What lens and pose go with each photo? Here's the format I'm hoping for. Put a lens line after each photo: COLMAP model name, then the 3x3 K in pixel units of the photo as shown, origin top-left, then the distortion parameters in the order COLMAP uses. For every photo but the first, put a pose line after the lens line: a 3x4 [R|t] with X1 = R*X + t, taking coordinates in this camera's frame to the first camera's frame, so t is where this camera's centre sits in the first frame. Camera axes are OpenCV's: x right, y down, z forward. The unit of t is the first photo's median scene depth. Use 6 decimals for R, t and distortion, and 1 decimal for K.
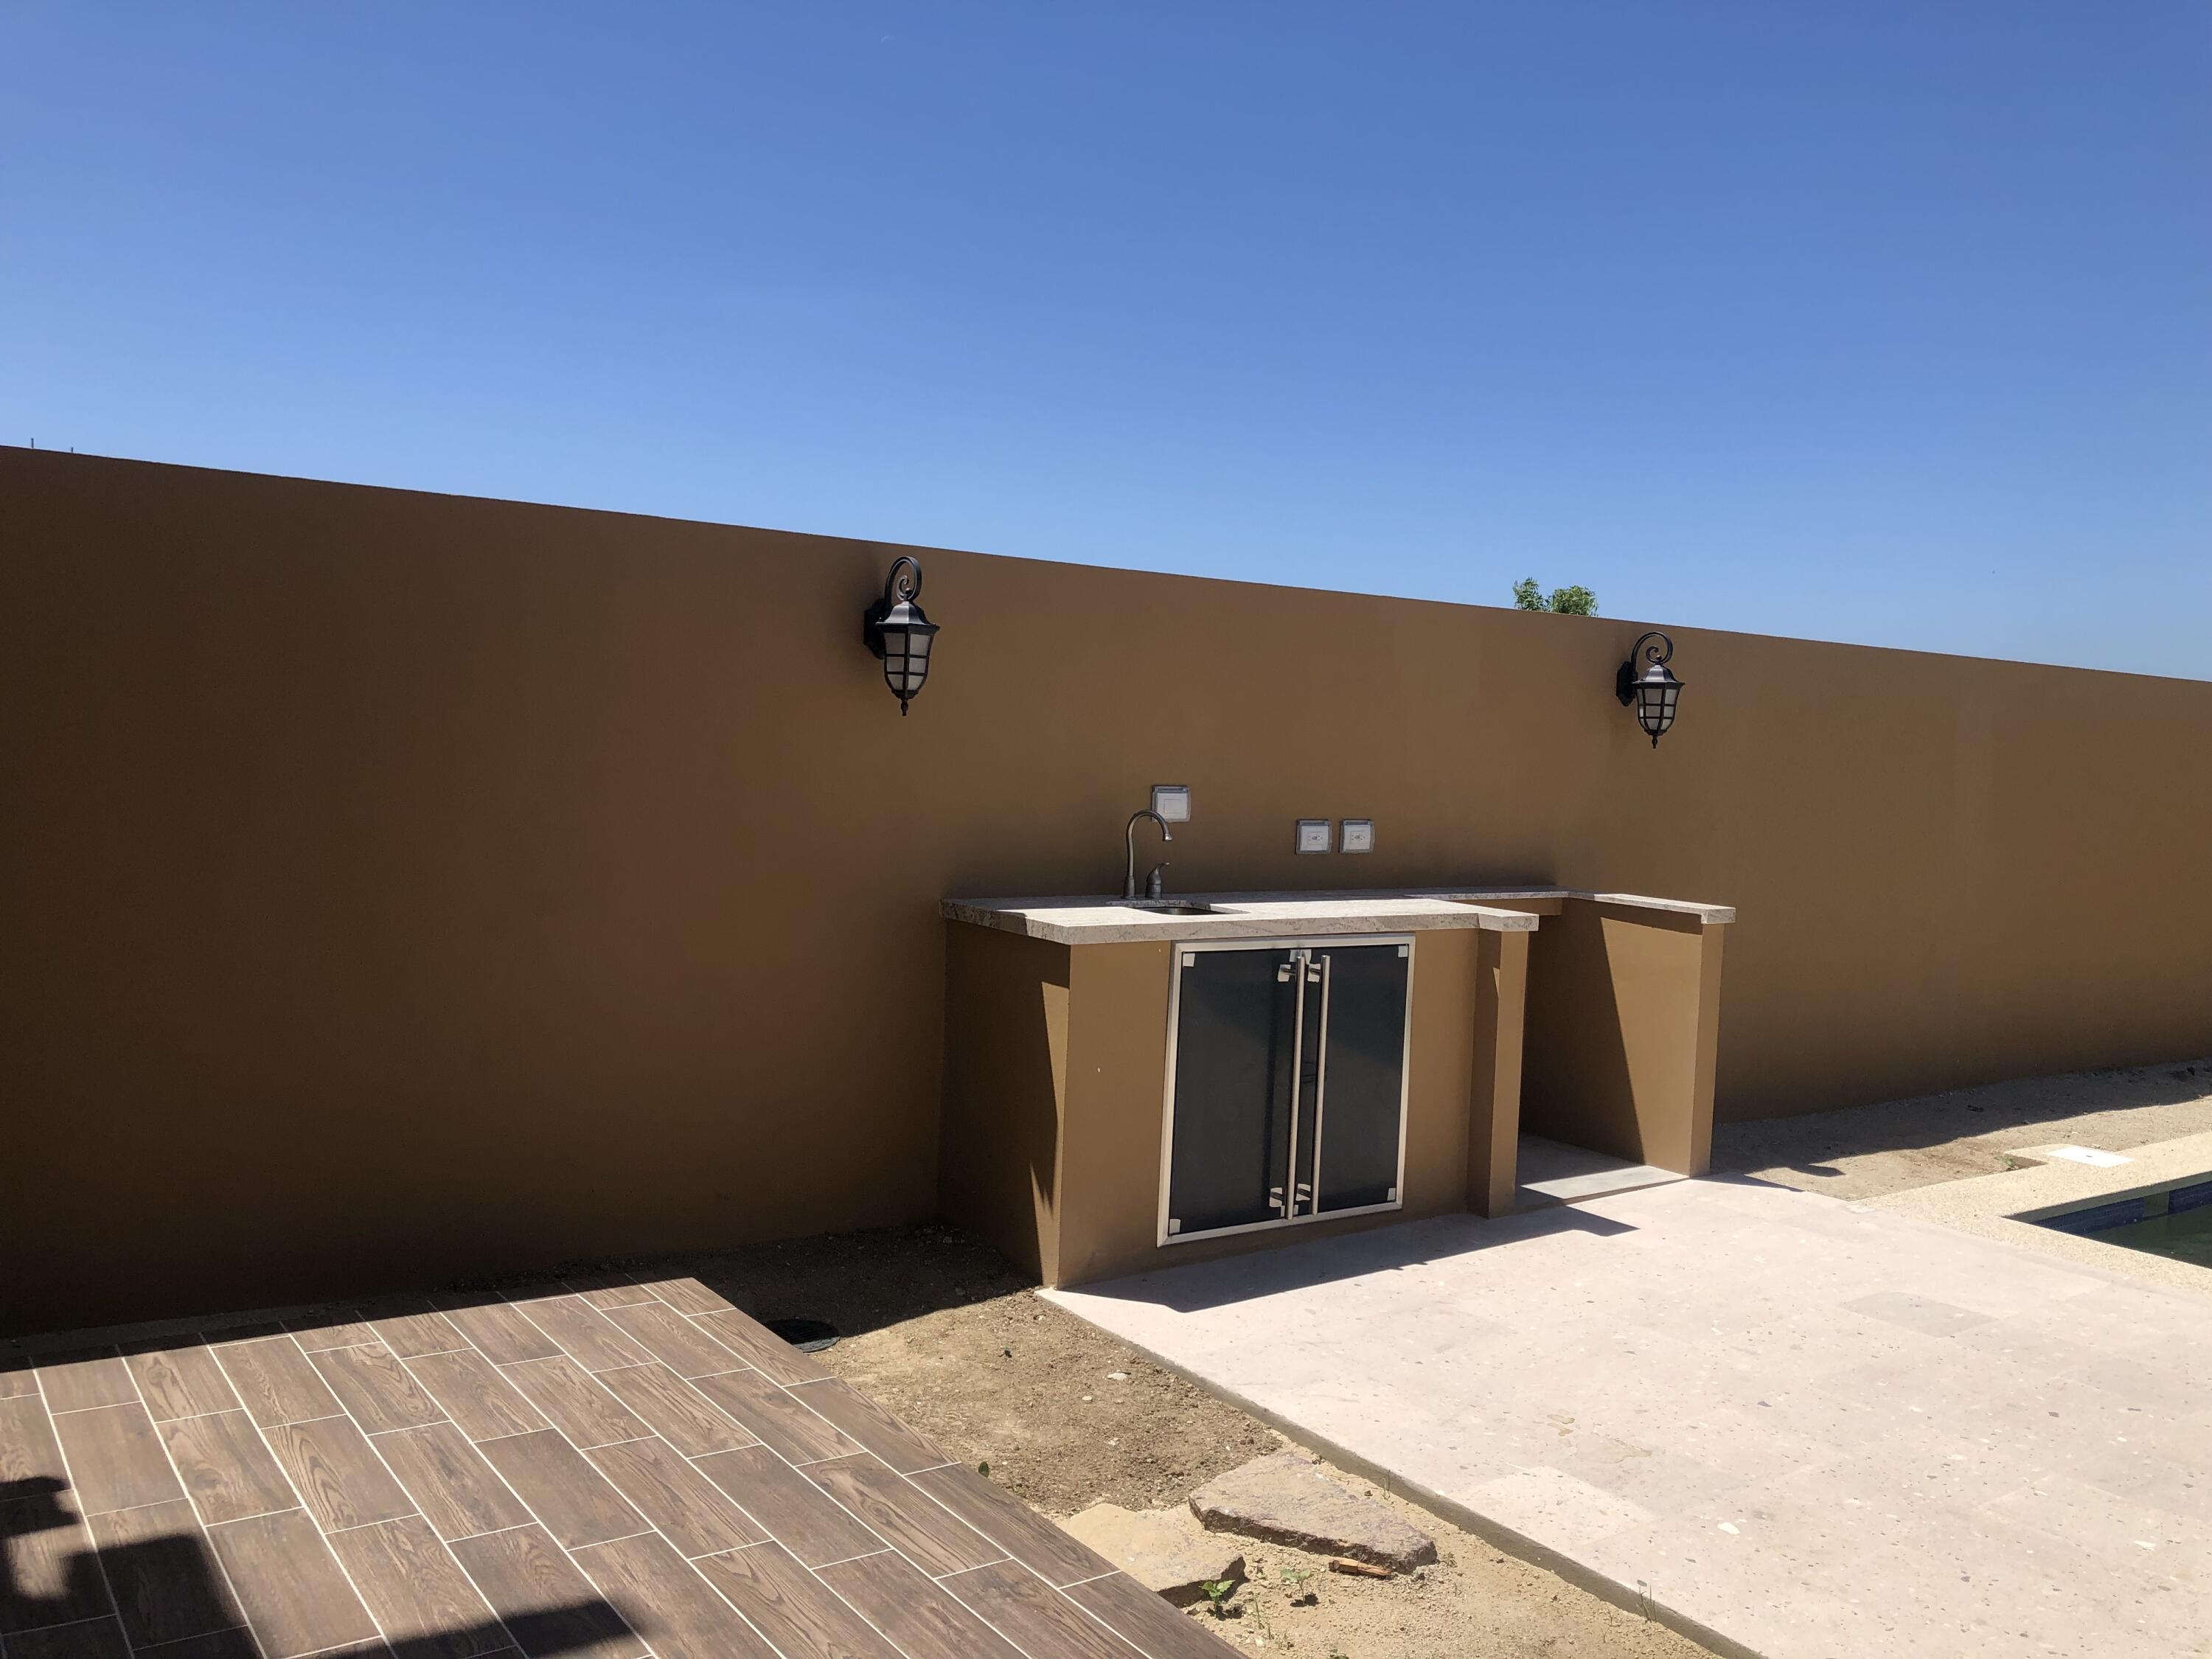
lens RADIAL K [[1864.4, 0, 1095.0], [0, 1864.4, 750.3], [0, 0, 1]] dist [0.035491, -0.042327]
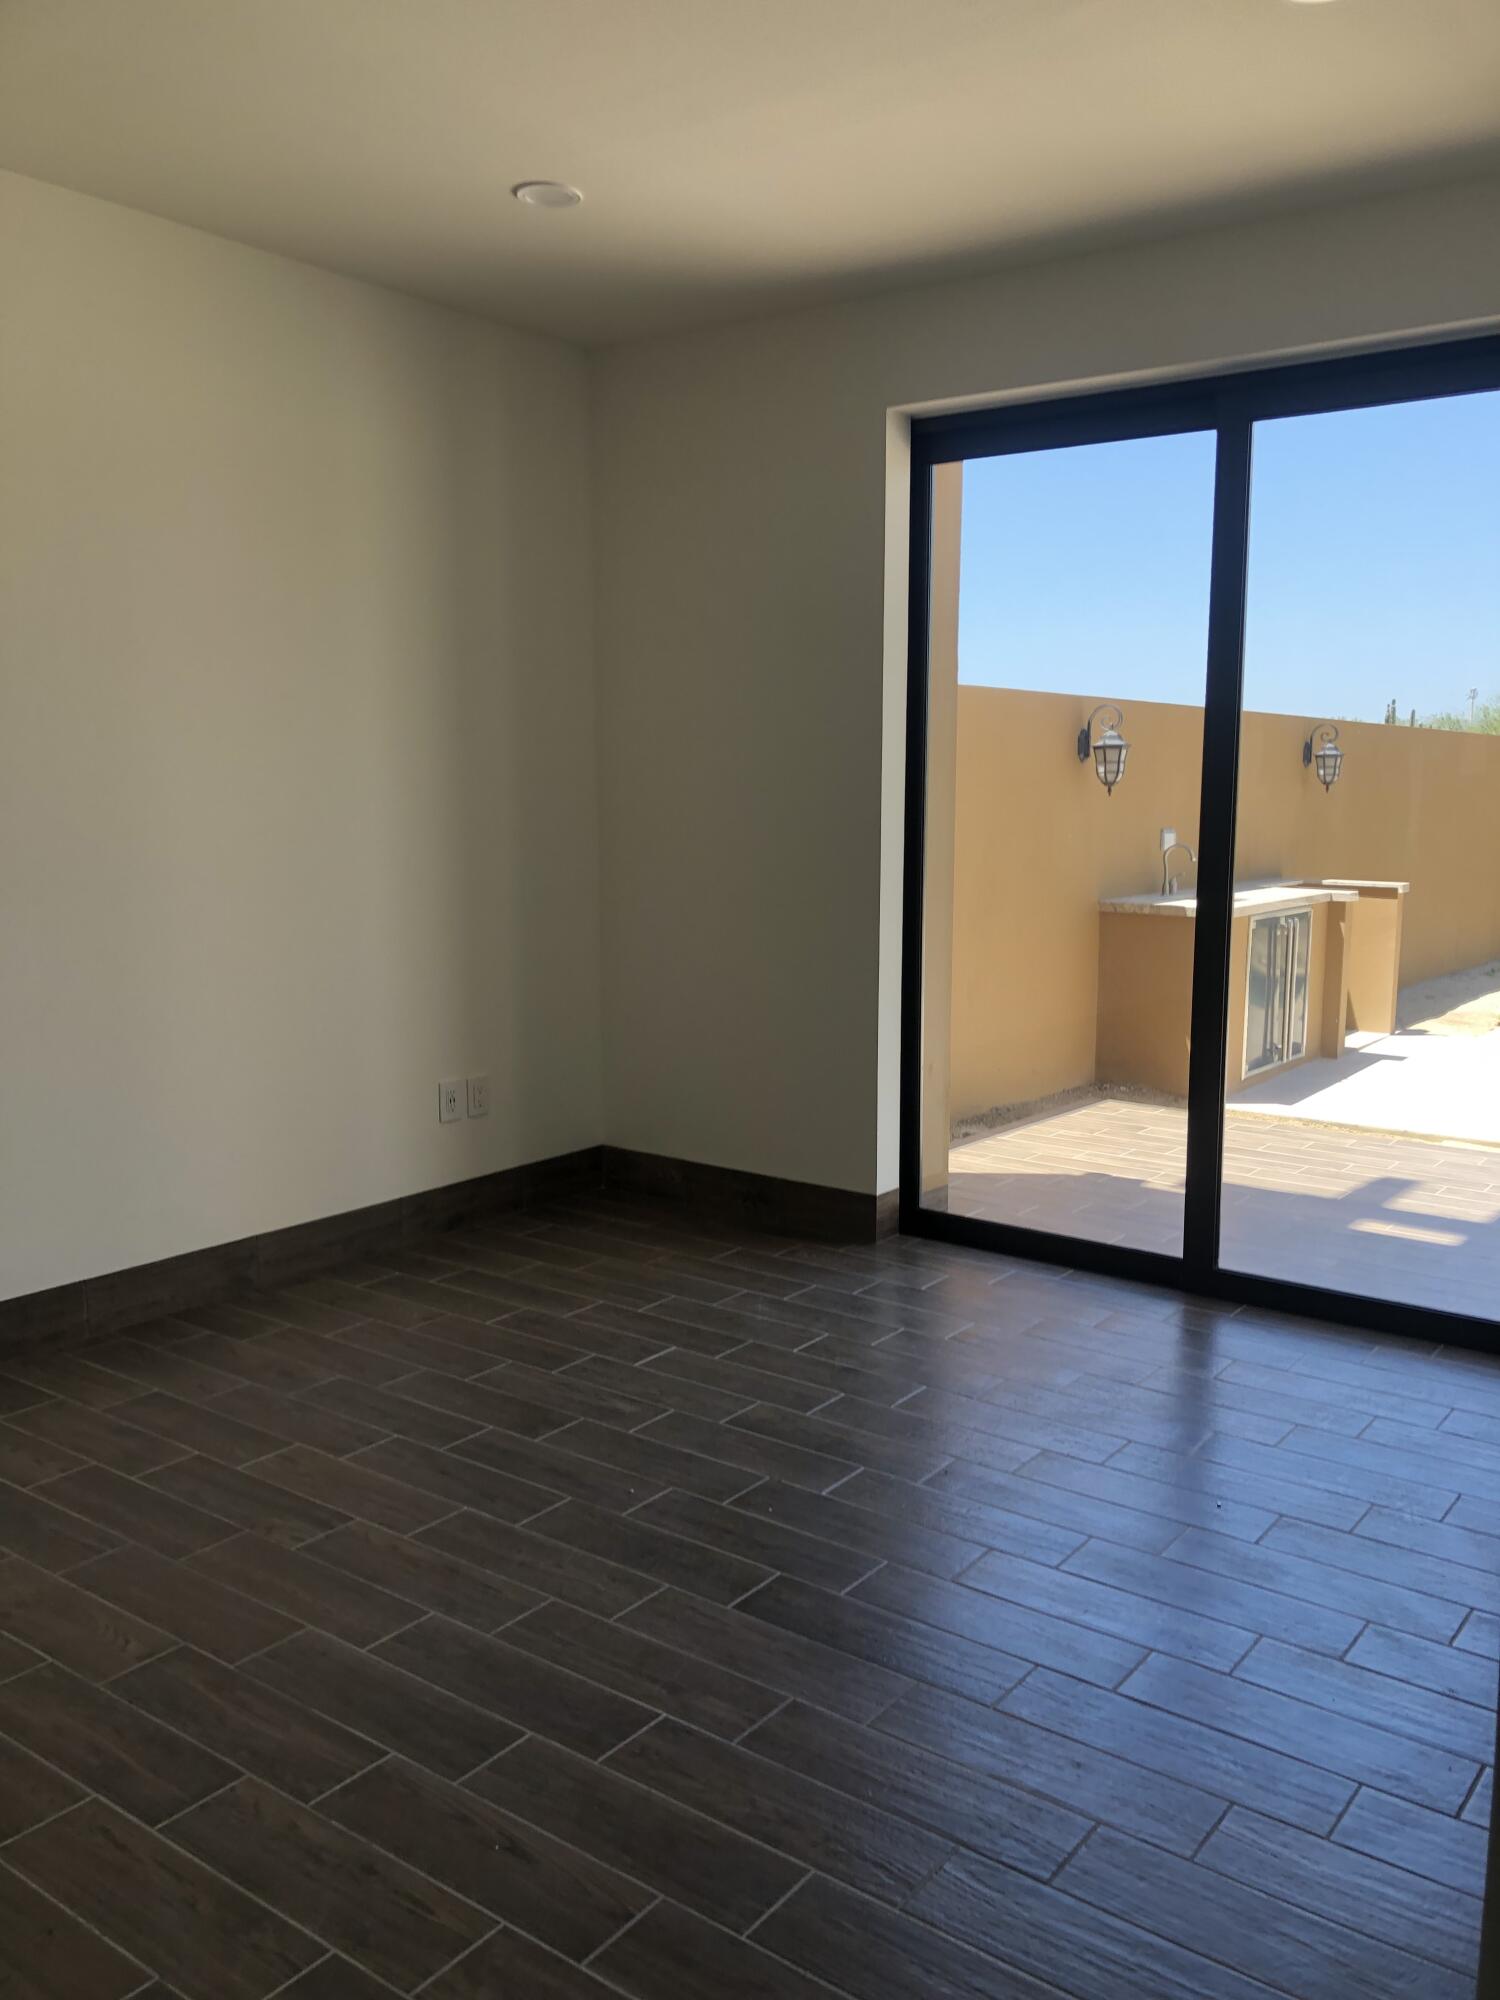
lens RADIAL K [[1685.7, 0, 732.9], [0, 1685.7, 1008.9], [0, 0, 1]] dist [0.035491, -0.042327]
pose [[0.957821, -0.079905, 0.276032, -0.715987], [0.045372, 0.990566, 0.129307, -0.033710], [-0.283760, -0.111328, 0.952411, -0.349761]]
